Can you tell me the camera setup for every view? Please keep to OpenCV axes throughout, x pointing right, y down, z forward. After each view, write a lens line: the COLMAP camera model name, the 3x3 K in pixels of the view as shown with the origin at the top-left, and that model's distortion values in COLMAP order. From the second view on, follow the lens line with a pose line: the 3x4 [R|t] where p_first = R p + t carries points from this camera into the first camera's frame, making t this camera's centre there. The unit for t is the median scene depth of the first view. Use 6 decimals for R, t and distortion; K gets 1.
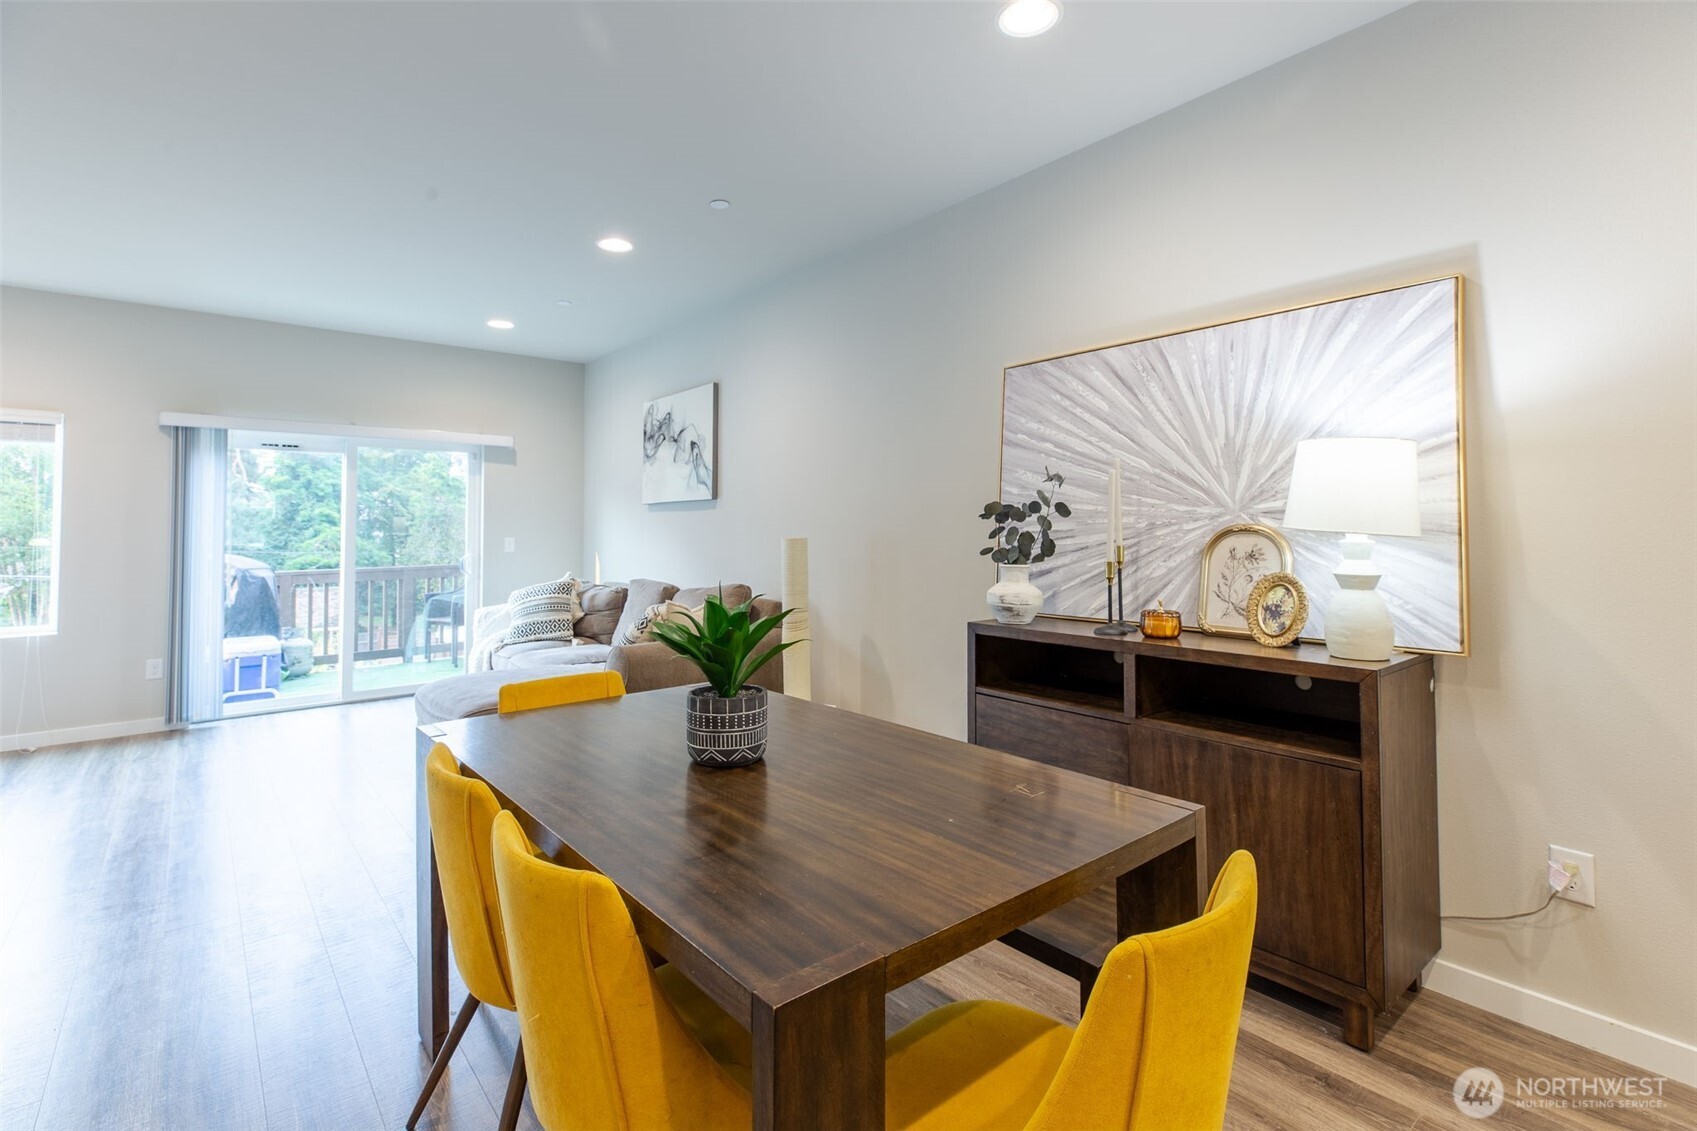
lens RADIAL K [[774.8, 0, 826.2], [0, 774.8, 506.1], [0, 0, 1]] dist [-0.000558, -0.000461]
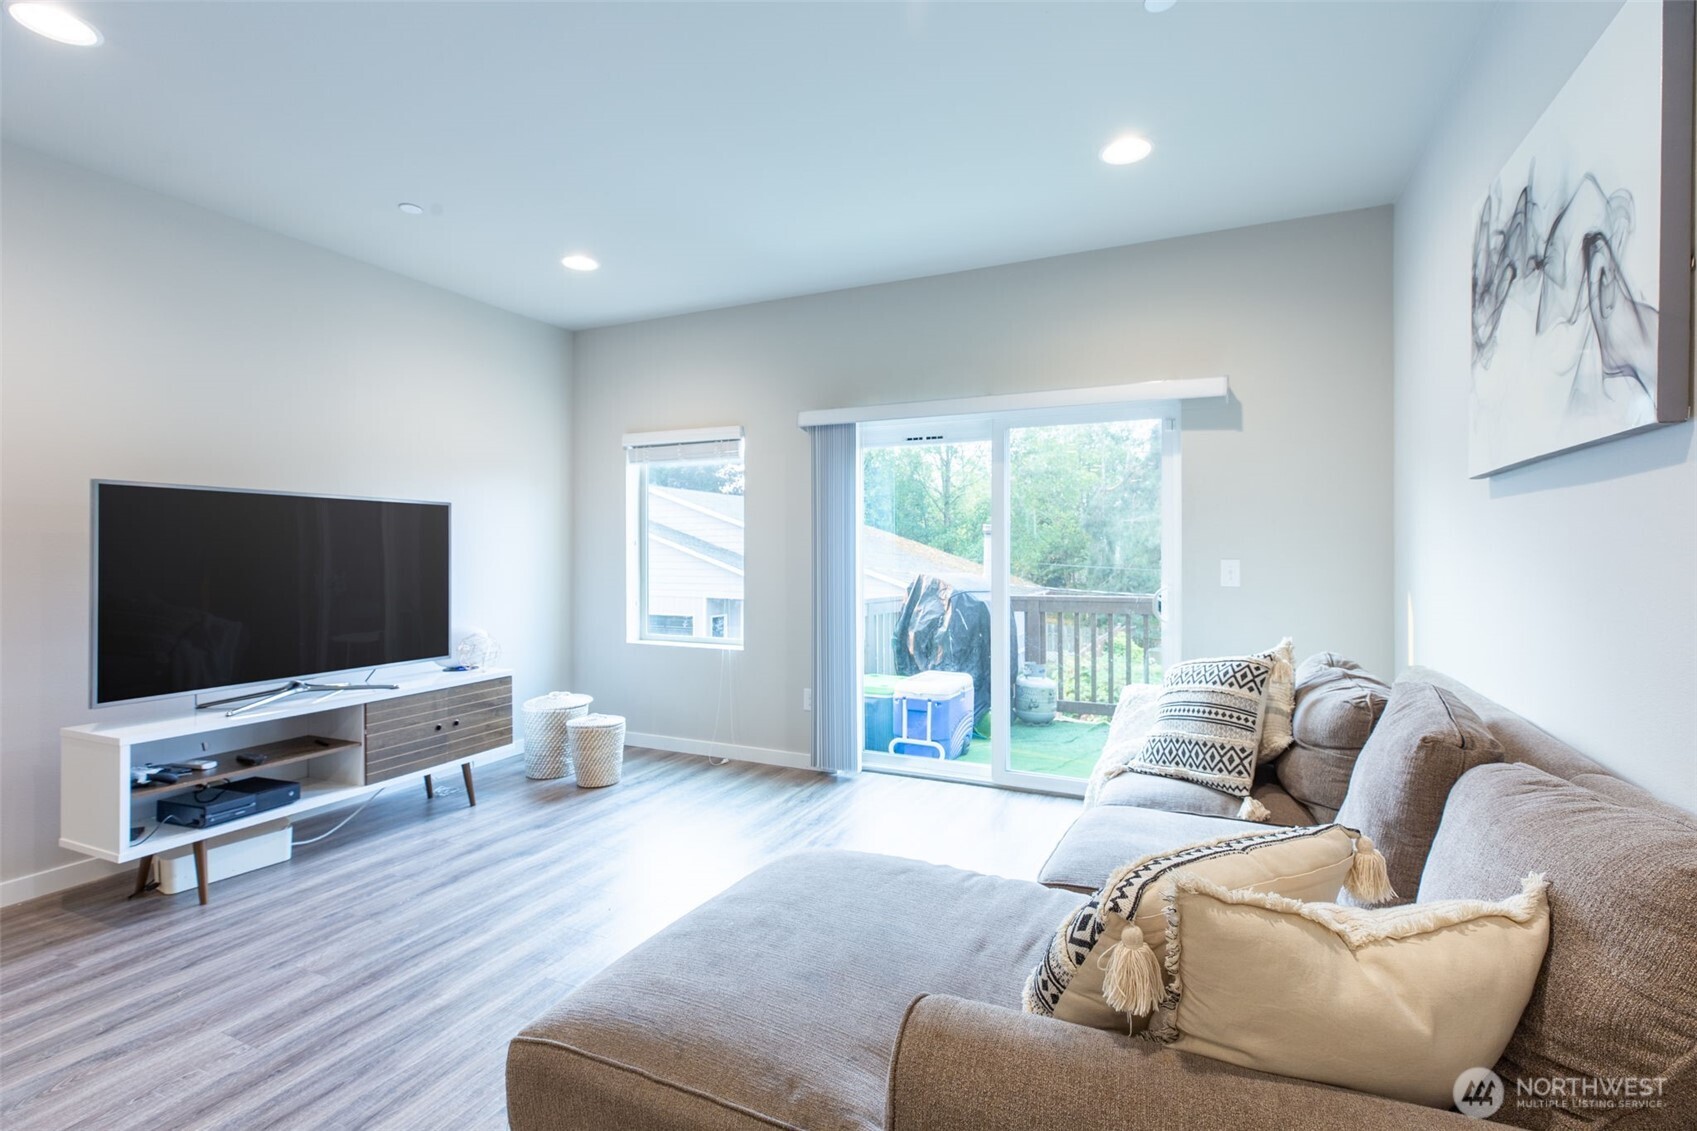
lens RADIAL K [[774.8, 0, 853.0], [0, 774.8, 549.8], [0, 0, 1]] dist [-0.000558, -0.000461]
pose [[0.441911, 0.005782, -0.897040, -0.035123], [0.022725, 0.999586, 0.017638, 0.019849], [0.896771, -0.028180, 0.441597, 0.604776]]
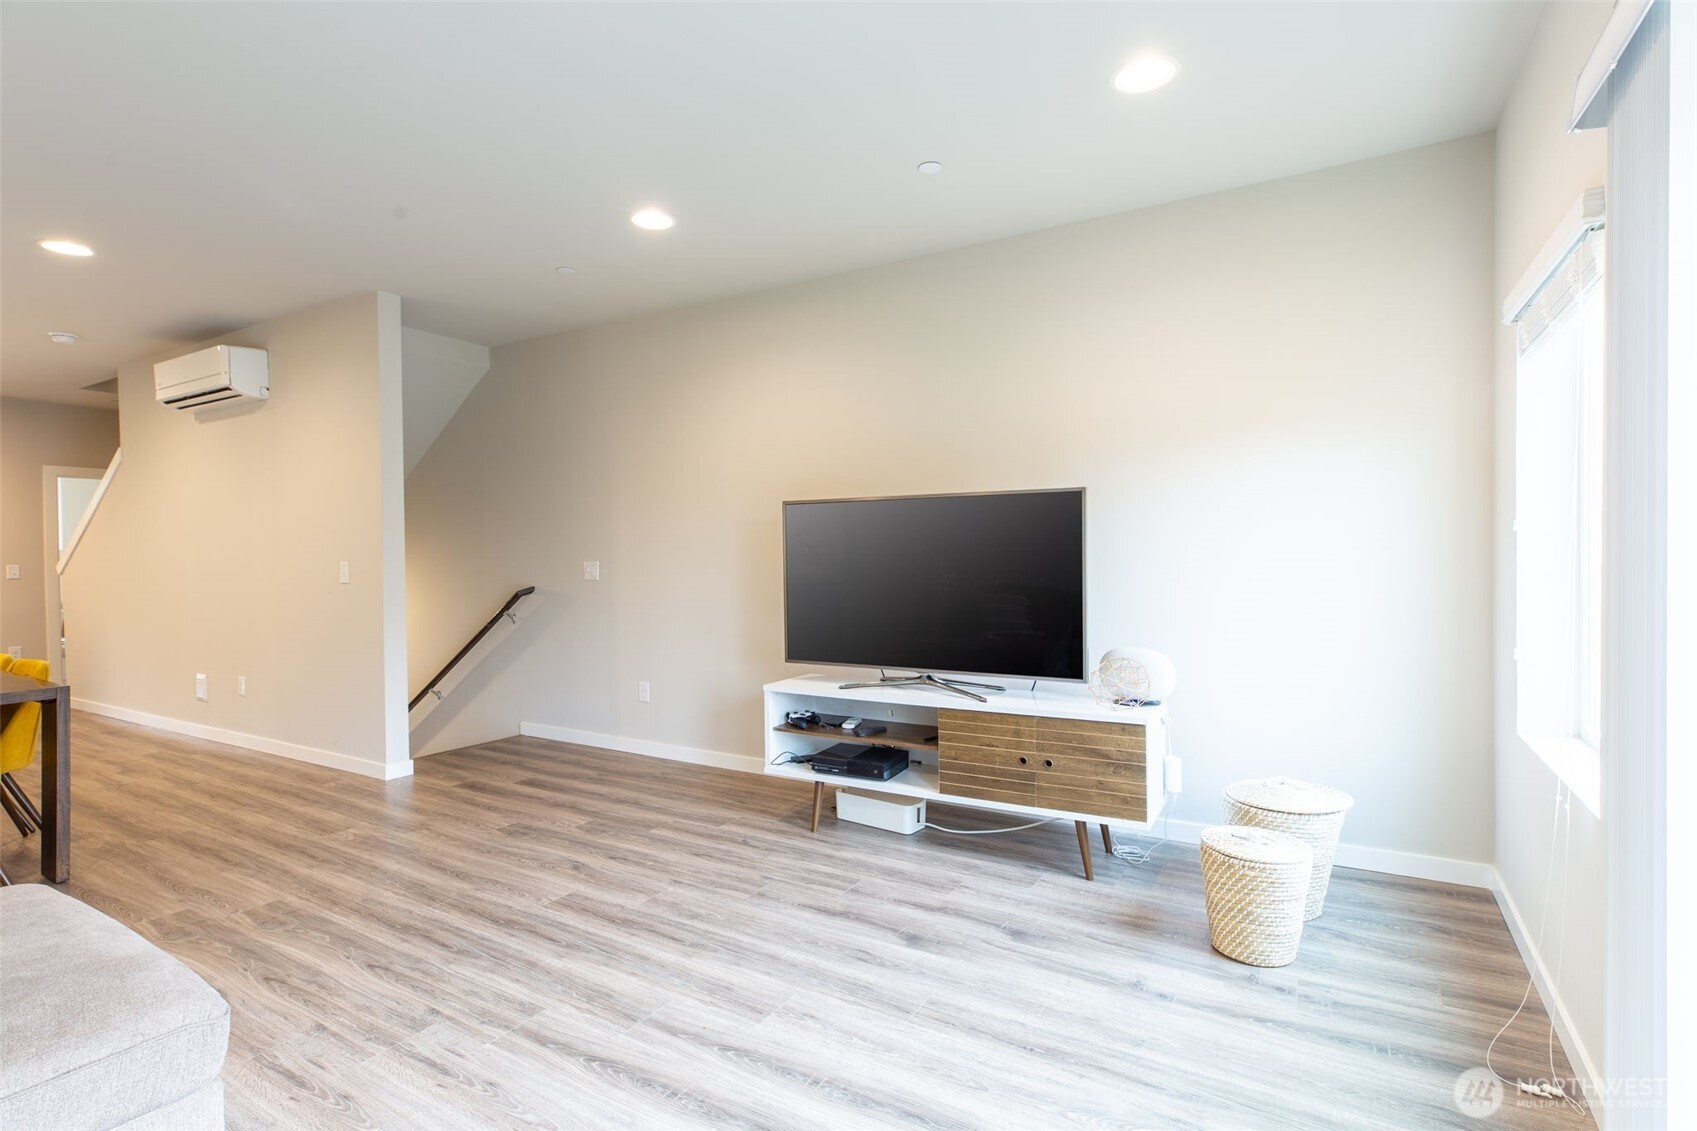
lens RADIAL K [[774.8, 0, 865.1], [0, 774.8, 565.9], [0, 0, 1]] dist [-0.000558, -0.000461]
pose [[-0.929205, 0.027122, -0.368567, -0.484664], [0.031058, 0.999506, -0.004750, 0.035933], [0.368256, -0.015860, -0.929589, 1.054046]]
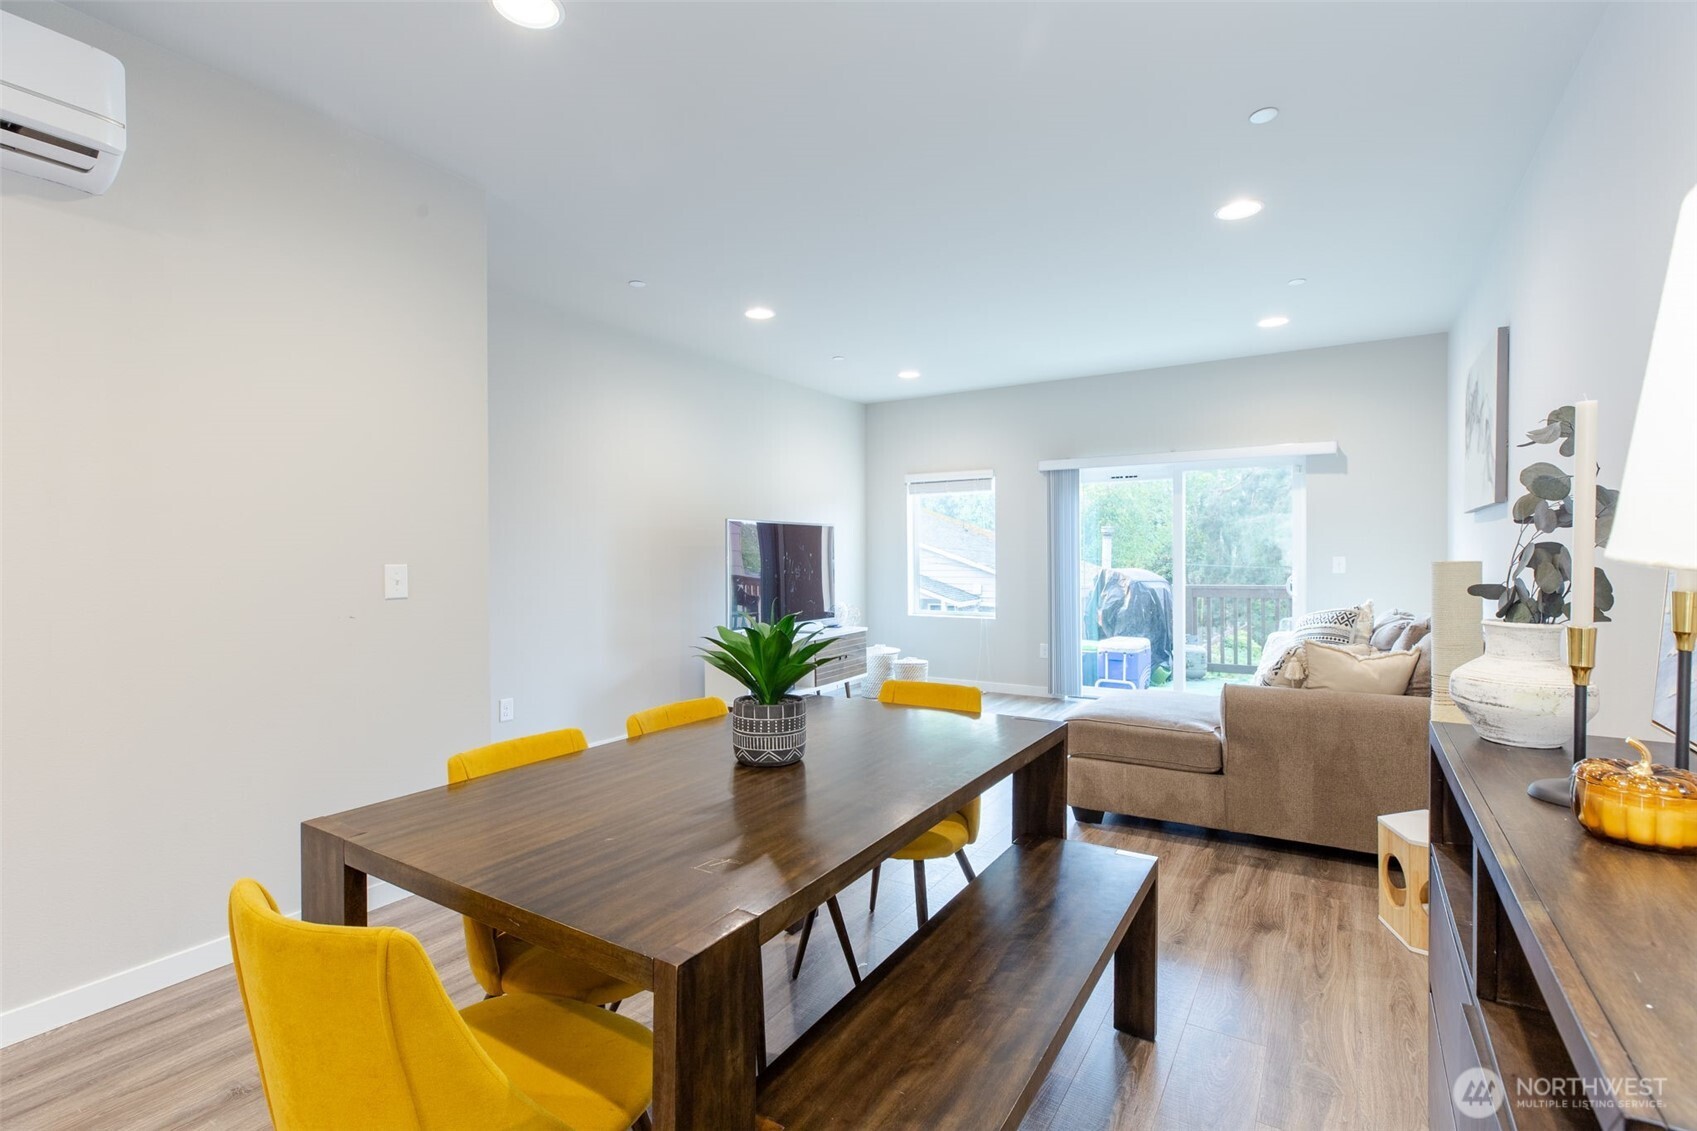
lens RADIAL K [[774.8, 0, 856.3], [0, 774.8, 563.6], [0, 0, 1]] dist [-0.000558, -0.000461]
pose [[0.329607, 0.017356, -0.943959, 0.283528], [0.031605, 0.999068, 0.029405, 0.005930], [0.943589, -0.039526, 0.328751, 0.229861]]
